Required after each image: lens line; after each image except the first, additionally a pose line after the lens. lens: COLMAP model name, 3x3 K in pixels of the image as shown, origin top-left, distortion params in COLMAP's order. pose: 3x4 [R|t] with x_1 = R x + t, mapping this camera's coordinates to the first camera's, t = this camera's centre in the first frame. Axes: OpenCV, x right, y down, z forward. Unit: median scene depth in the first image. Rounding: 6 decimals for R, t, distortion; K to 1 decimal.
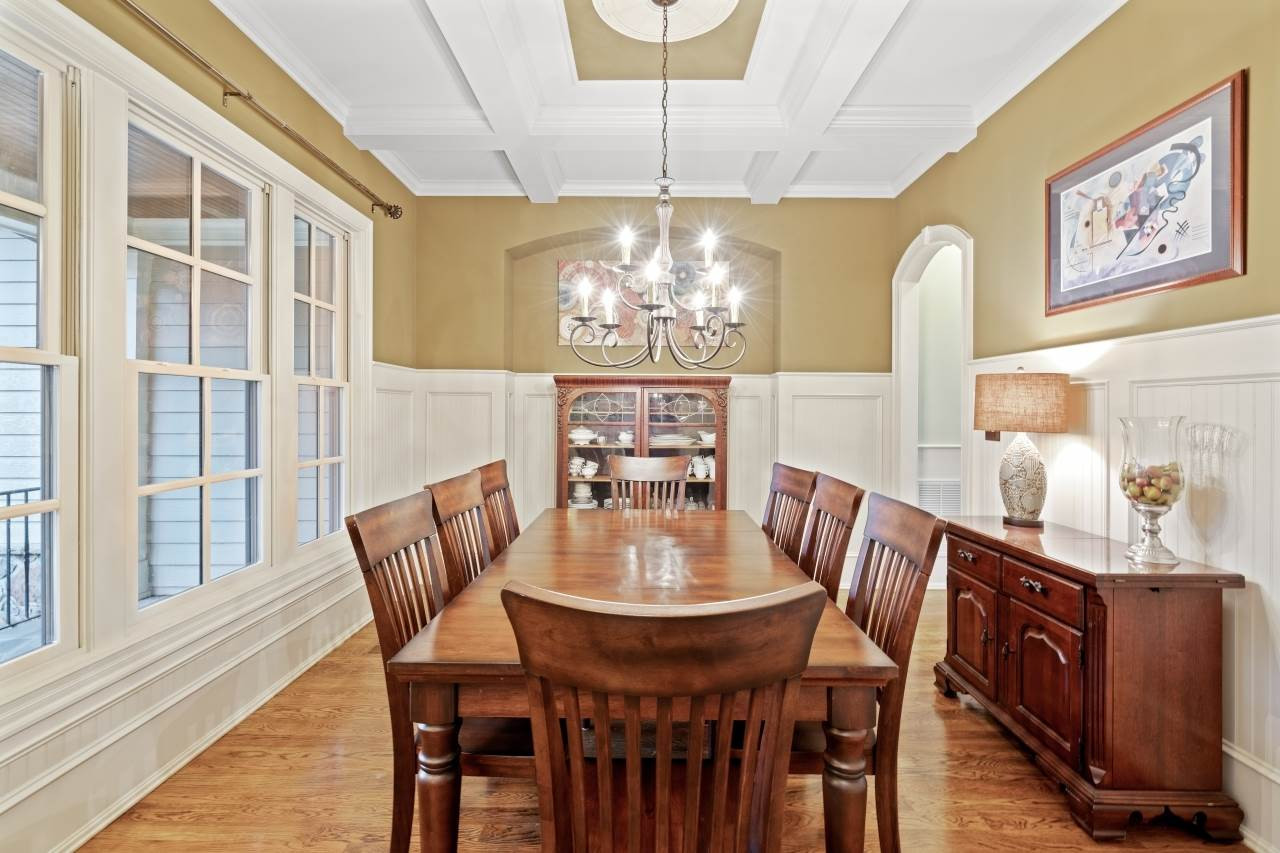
lens RADIAL K [[575.4, 0, 643.8], [0, 575.4, 409.6], [0, 0, 1]] dist [-0.004133, 0.001804]
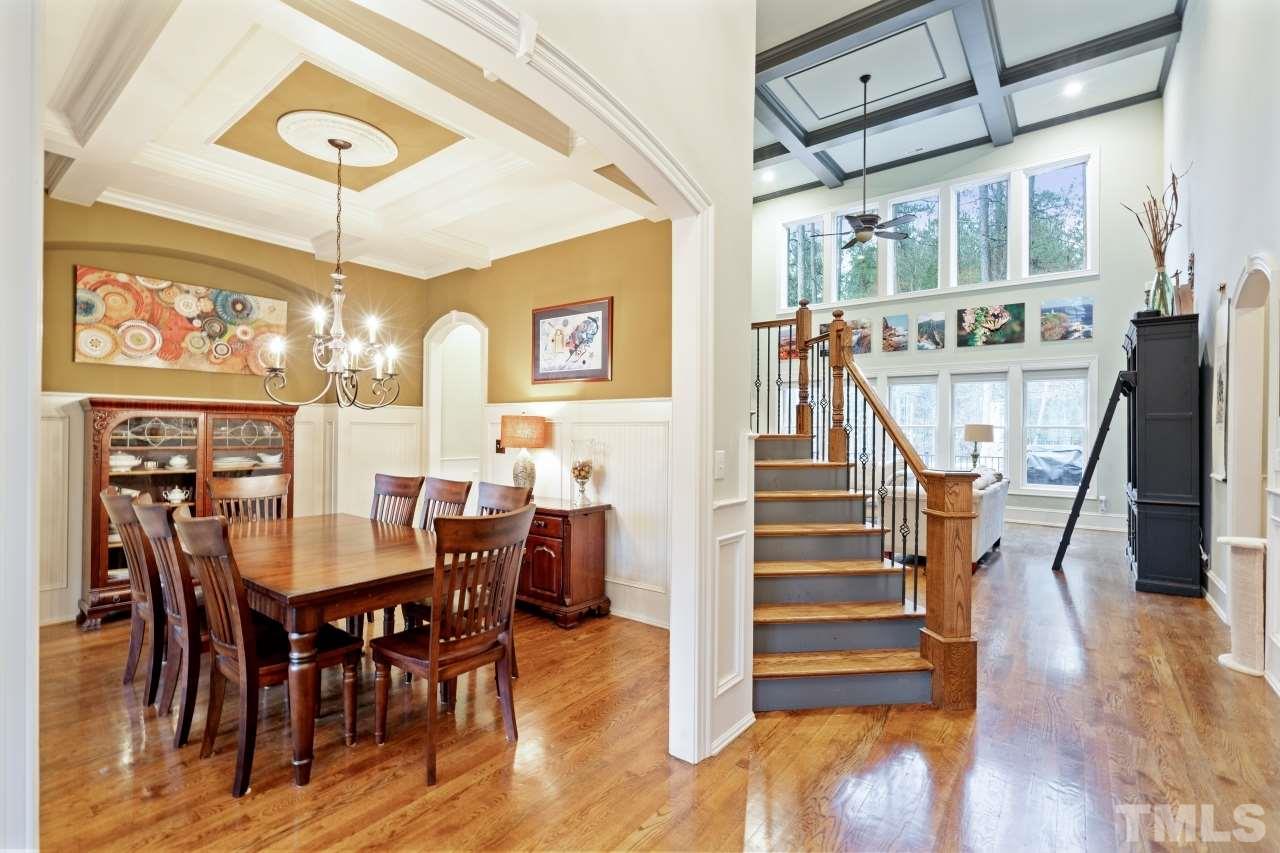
lens RADIAL K [[575.4, 0, 638.0], [0, 575.4, 428.5], [0, 0, 1]] dist [-0.004133, 0.001804]
pose [[0.606485, 0.003776, 0.795086, -0.634412], [-0.005168, 0.999986, -0.000808, -0.024635], [-0.795078, -0.003619, 0.606497, -0.437706]]
